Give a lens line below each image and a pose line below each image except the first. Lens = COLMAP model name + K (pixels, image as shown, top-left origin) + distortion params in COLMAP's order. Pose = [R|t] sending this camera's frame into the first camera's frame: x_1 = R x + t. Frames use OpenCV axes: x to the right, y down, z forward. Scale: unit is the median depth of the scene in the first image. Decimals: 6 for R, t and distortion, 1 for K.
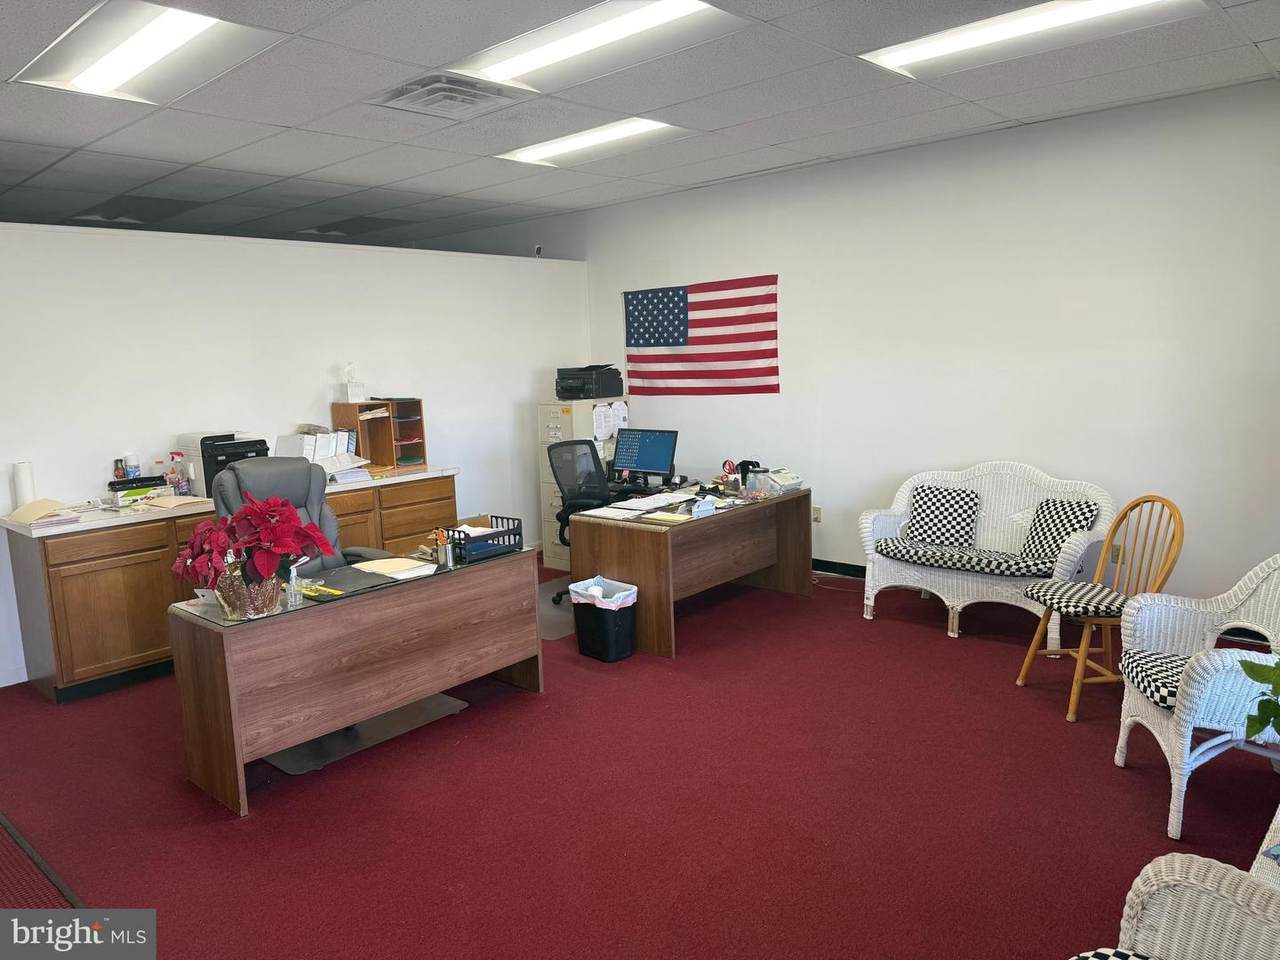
lens RADIAL K [[898.7, 0, 640.0], [0, 898.7, 480.0], [0, 0, 1]] dist [0.173182, -0.240966]
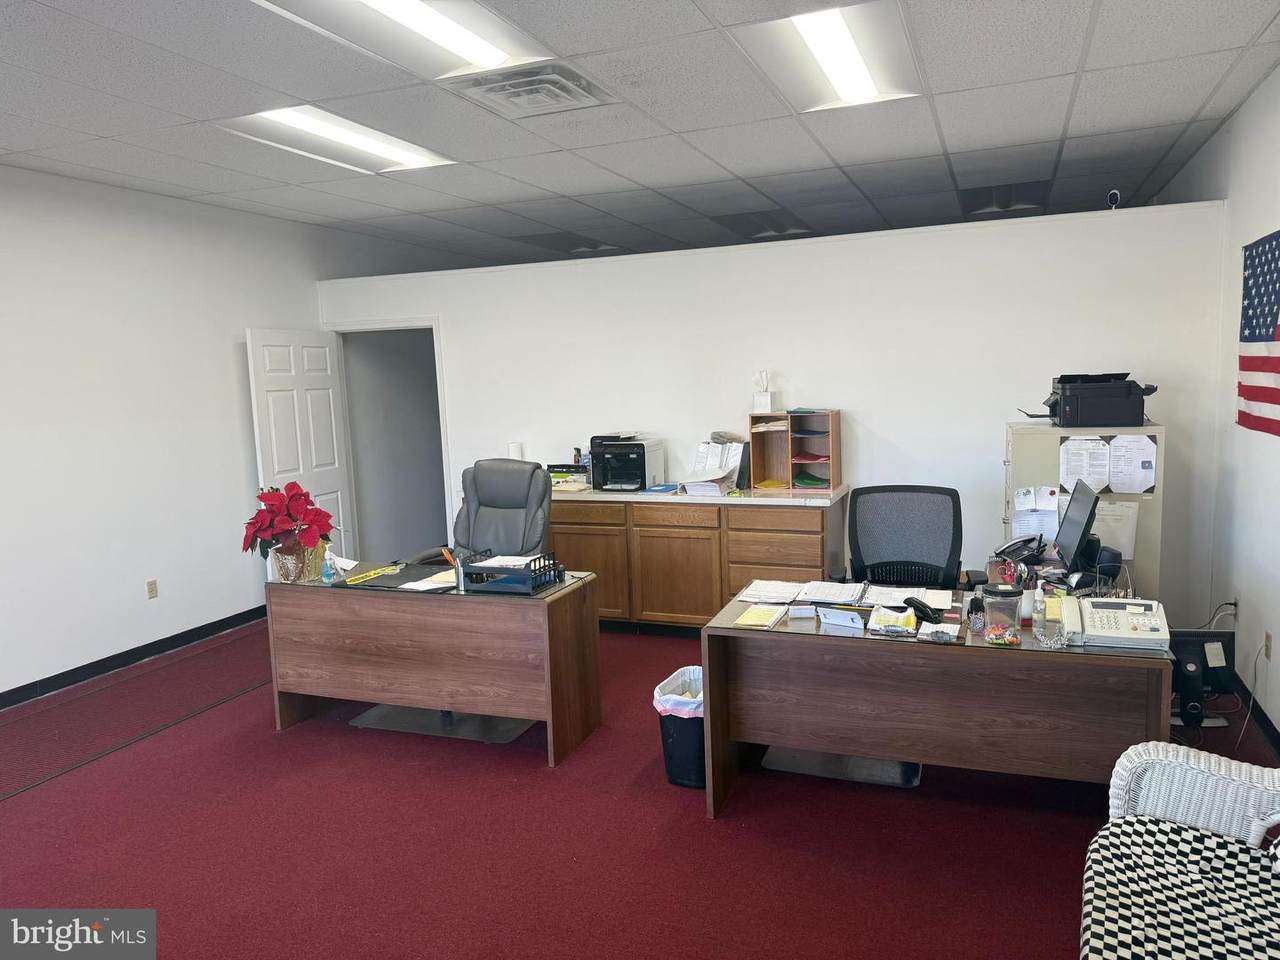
lens RADIAL K [[898.7, 0, 640.0], [0, 898.7, 480.0], [0, 0, 1]] dist [0.173182, -0.240966]
pose [[0.350021, 0.138064, -0.926512, 0.709835], [-0.112864, 0.988089, 0.104602, -0.138764], [0.929918, 0.067957, 0.361434, 0.776408]]
